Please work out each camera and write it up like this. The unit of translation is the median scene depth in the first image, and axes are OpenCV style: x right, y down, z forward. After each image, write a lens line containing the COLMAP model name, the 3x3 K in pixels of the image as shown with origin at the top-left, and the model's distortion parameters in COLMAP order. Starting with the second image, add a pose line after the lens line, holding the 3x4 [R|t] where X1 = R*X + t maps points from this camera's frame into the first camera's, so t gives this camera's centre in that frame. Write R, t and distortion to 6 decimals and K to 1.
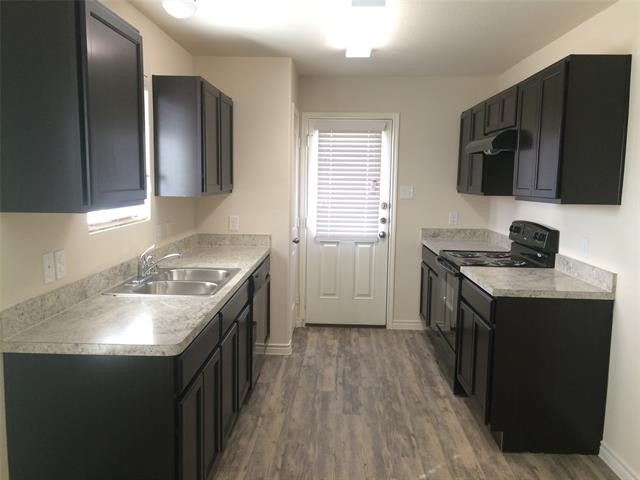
lens RADIAL K [[551.0, 0, 316.1], [0, 551.0, 241.5], [0, 0, 1]] dist [0.088272, -0.129120]
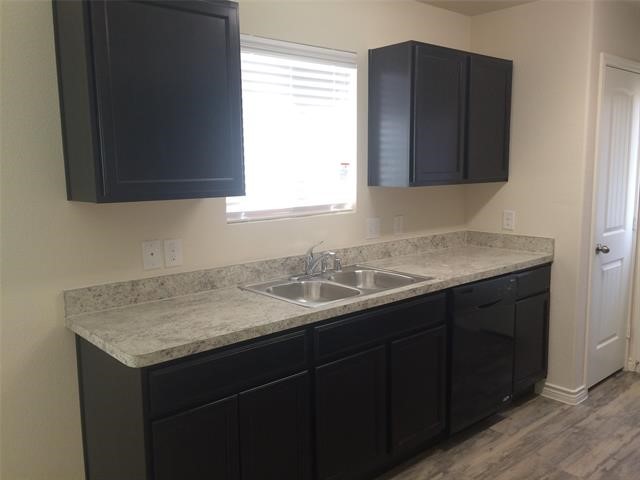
lens RADIAL K [[551.0, 0, 316.1], [0, 551.0, 241.5], [0, 0, 1]] dist [0.088272, -0.129120]
pose [[0.684182, 0.076627, -0.725274, 0.241139], [-0.062432, 0.996968, 0.046438, -0.022727], [0.726634, 0.013509, 0.686892, 0.255157]]
